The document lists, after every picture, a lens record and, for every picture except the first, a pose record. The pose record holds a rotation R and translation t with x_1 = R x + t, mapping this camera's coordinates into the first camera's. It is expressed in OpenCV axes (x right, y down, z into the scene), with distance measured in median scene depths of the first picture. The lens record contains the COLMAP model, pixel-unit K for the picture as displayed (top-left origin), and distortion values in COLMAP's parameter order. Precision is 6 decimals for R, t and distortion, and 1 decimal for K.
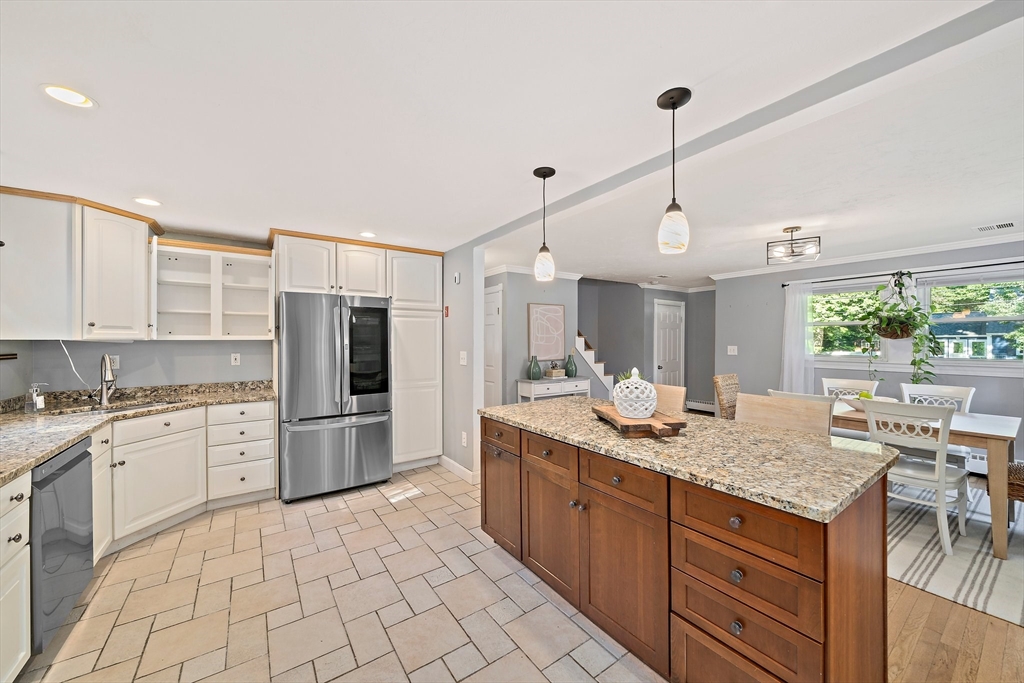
lens RADIAL K [[379.0, 0, 521.9], [0, 379.0, 339.7], [0, 0, 1]] dist [-0.007302, 0.000028]
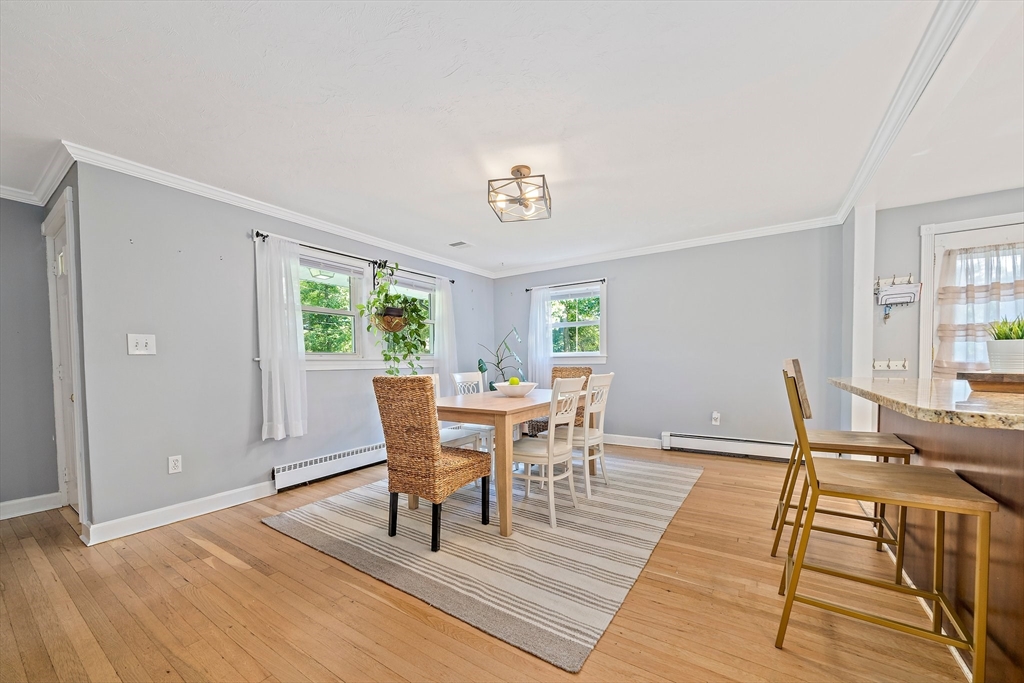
lens RADIAL K [[385.3, 0, 511.2], [0, 385.3, 373.9], [0, 0, 1]] dist [-0.007275, 0.000002]
pose [[-0.354258, -0.019581, 0.934943, -0.020477], [0.014590, 0.999543, 0.026463, 0.147739], [-0.935034, 0.023015, -0.353811, 1.954327]]
